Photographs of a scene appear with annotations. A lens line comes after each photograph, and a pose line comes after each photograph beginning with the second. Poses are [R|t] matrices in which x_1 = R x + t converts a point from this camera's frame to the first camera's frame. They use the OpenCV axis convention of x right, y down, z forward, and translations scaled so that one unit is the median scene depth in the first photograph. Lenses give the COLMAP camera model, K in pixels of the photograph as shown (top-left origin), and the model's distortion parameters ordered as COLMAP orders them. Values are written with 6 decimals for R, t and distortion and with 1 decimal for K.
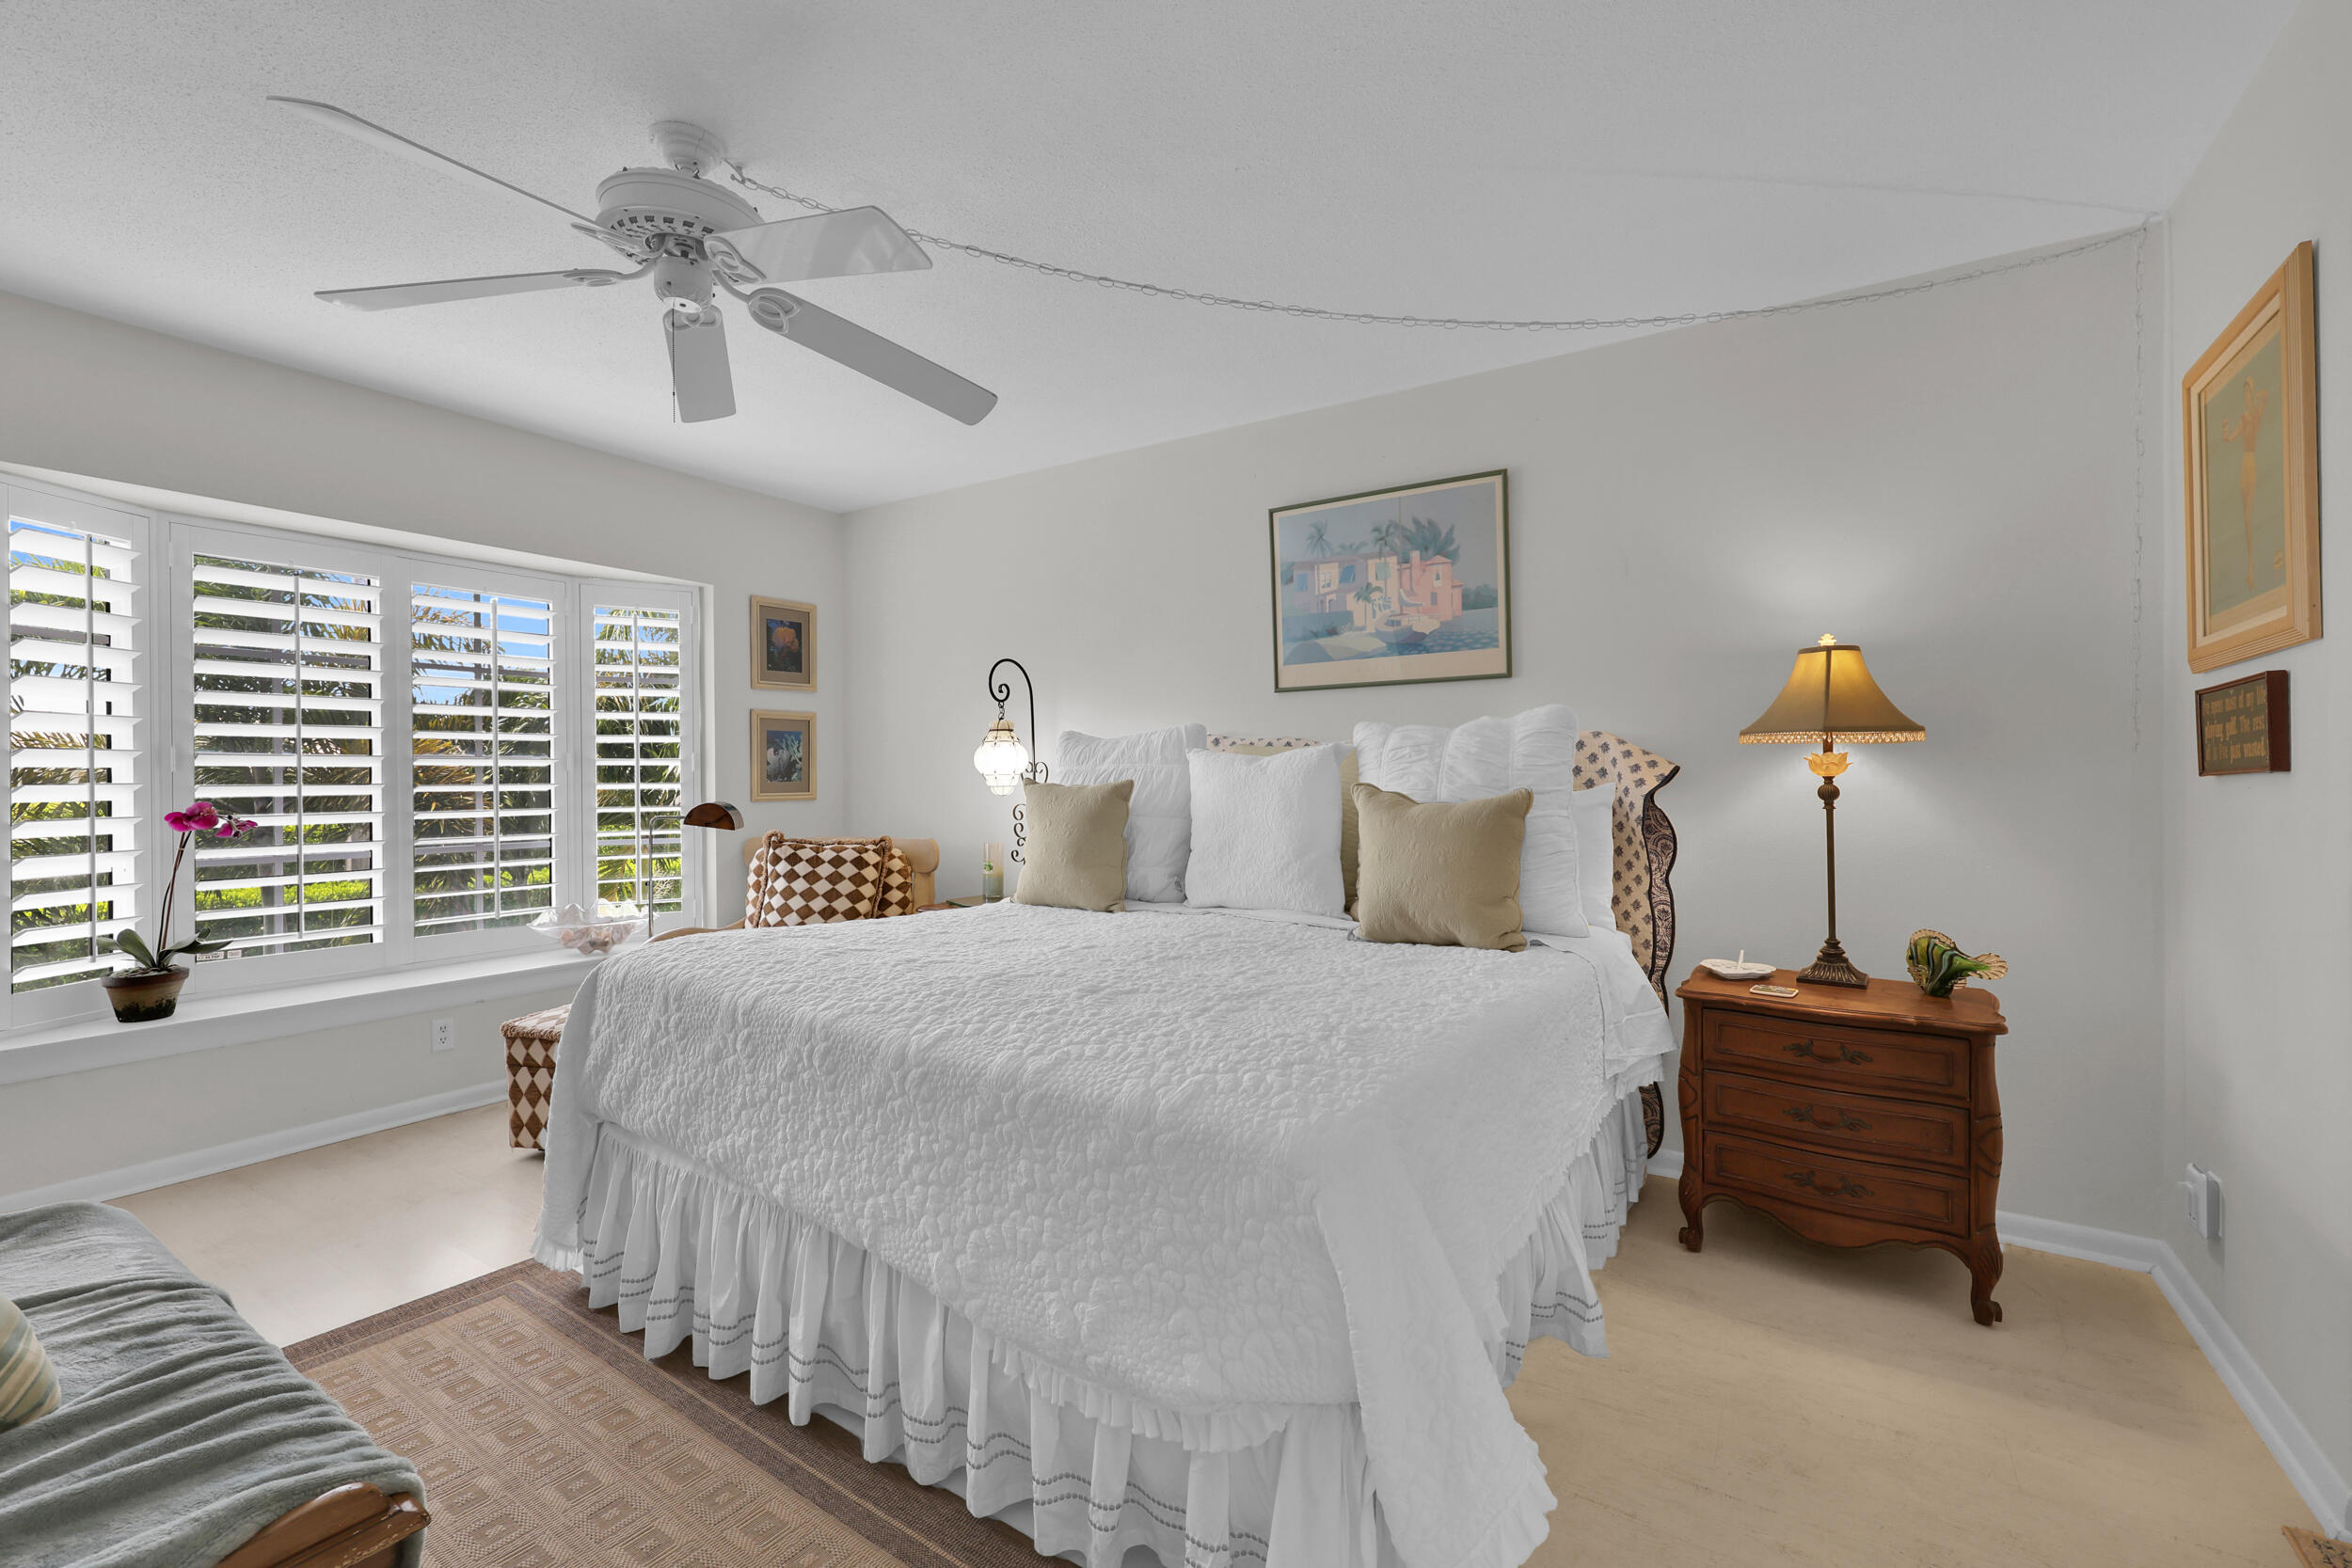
lens RADIAL K [[973.7, 0, 1182.6], [0, 973.7, 777.9], [0, 0, 1]] dist [0.004664, -0.000240]
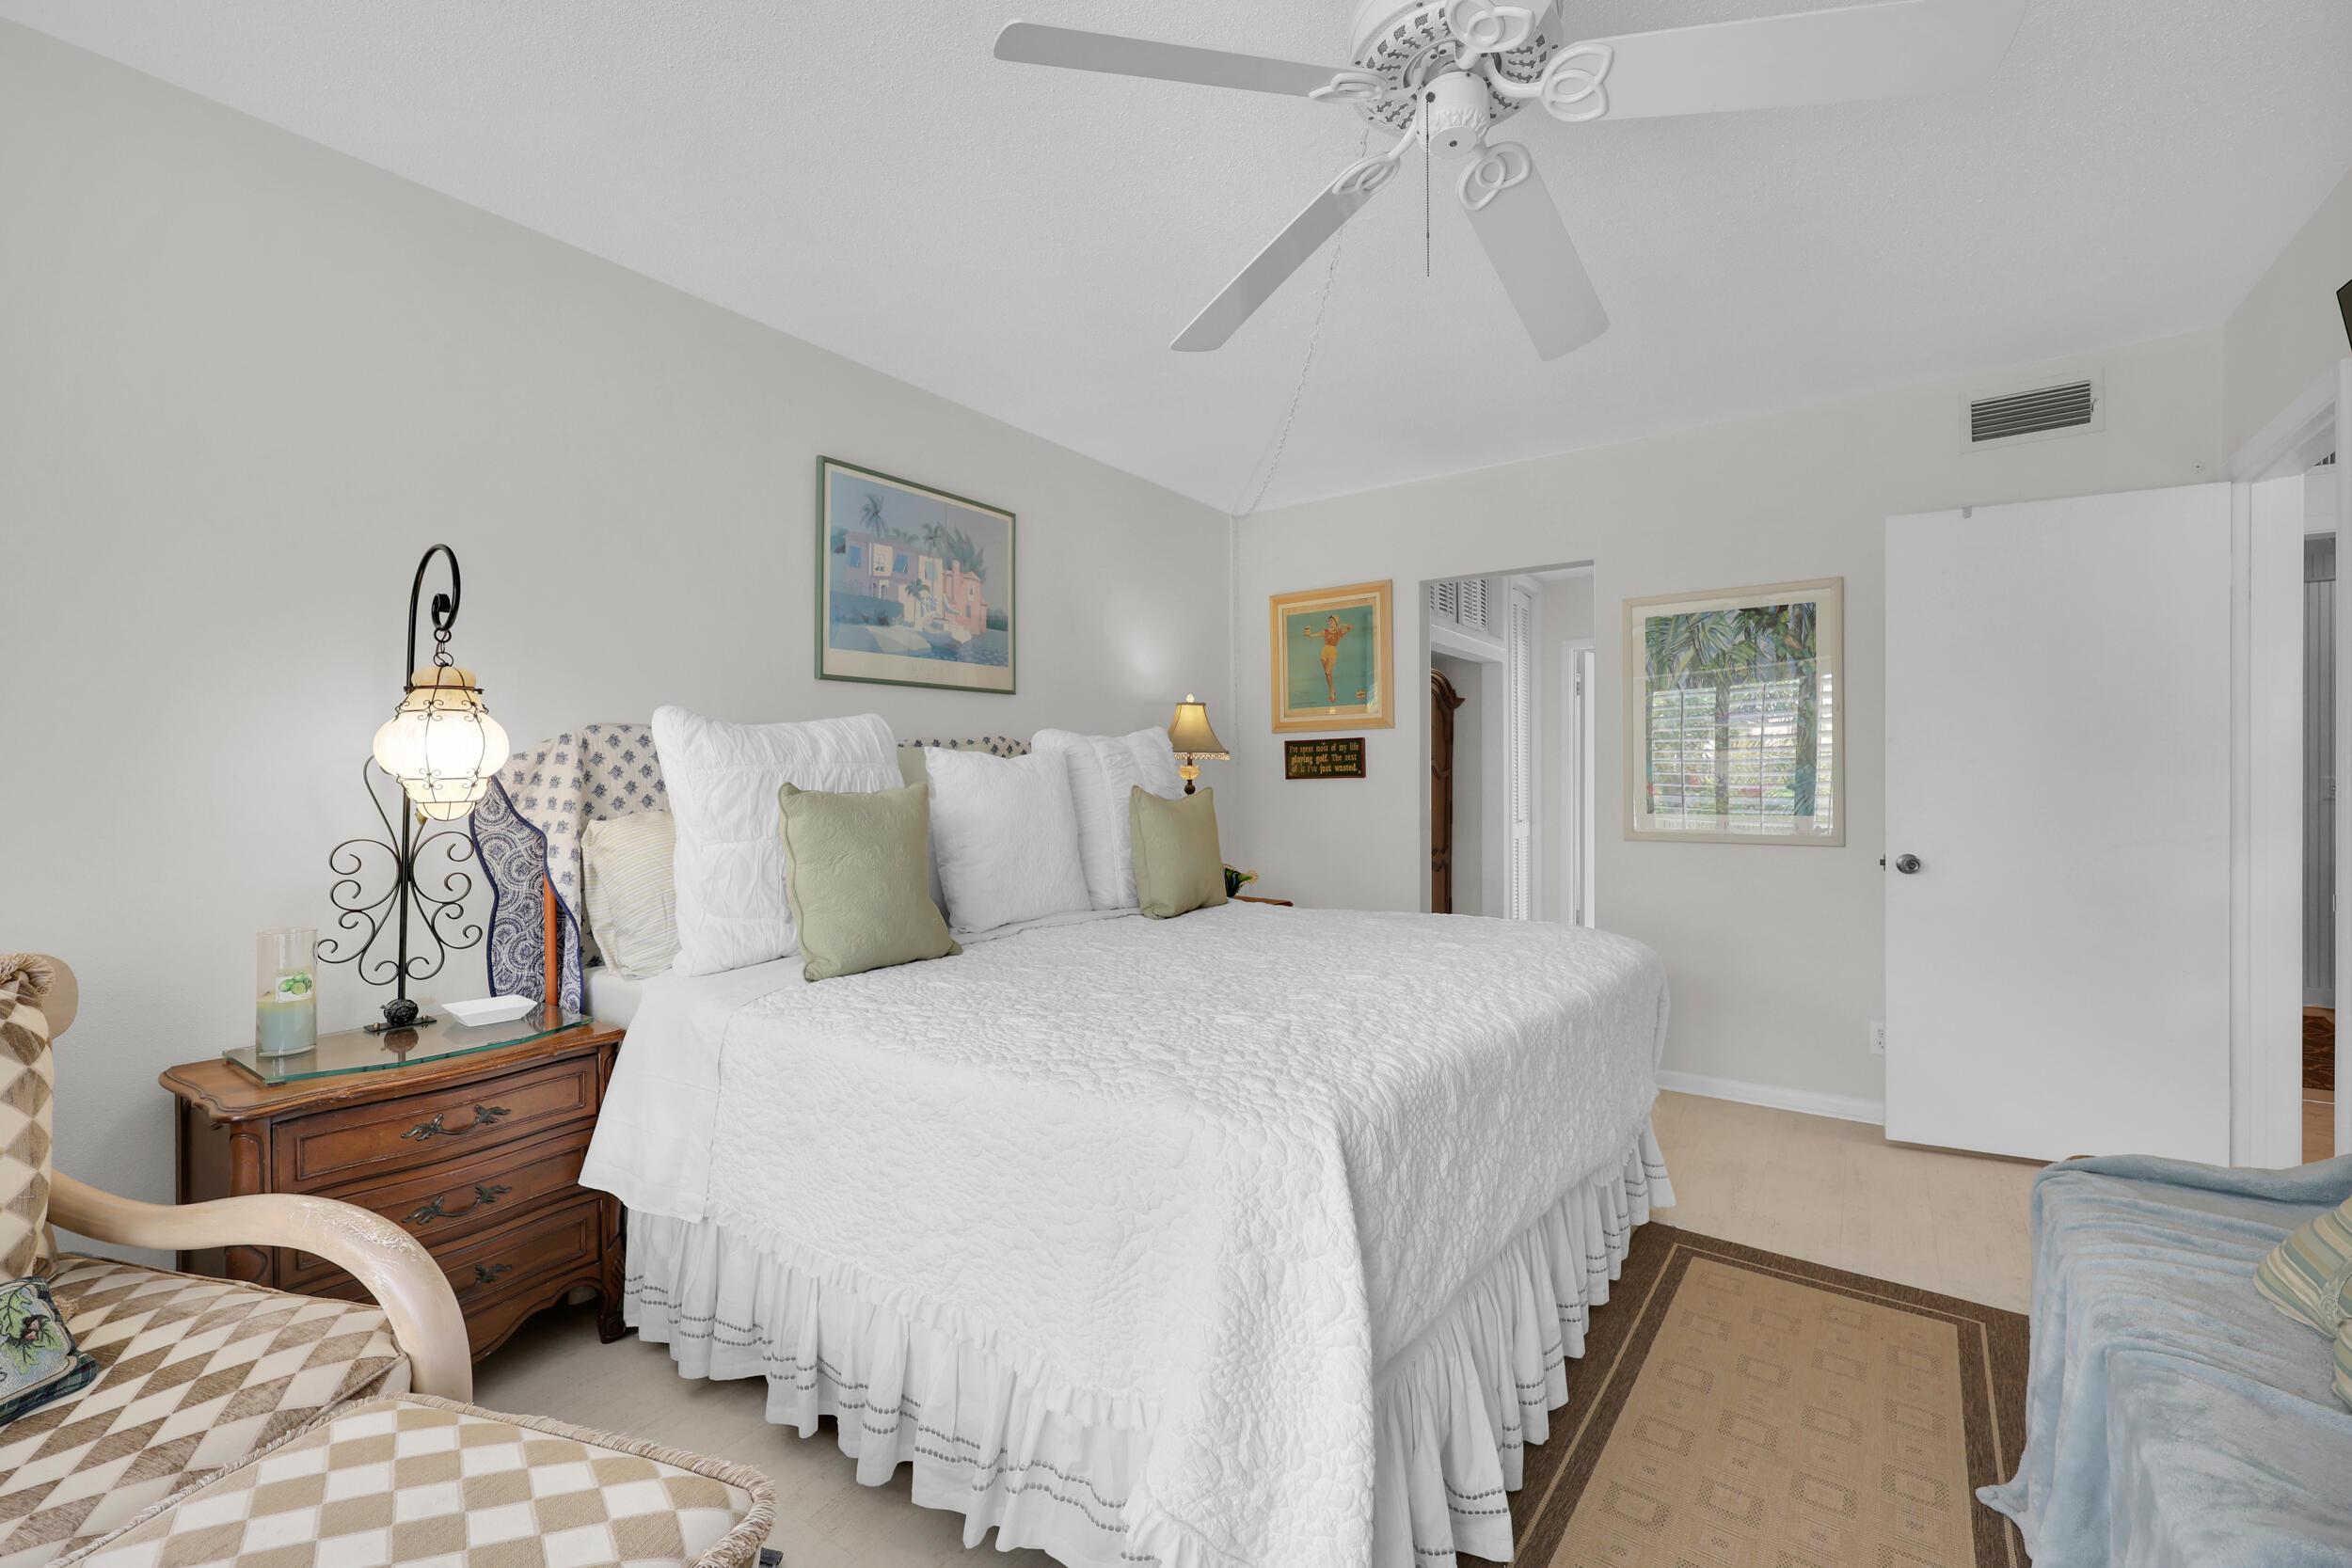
lens RADIAL K [[973.7, 0, 1175.3], [0, 973.7, 775.8], [0, 0, 1]] dist [0.004664, -0.000240]
pose [[0.063944, 0.002170, 0.997951, -0.759819], [0.001217, 0.999997, -0.002253, -0.003292], [-0.997953, 0.001359, 0.063941, 0.691976]]
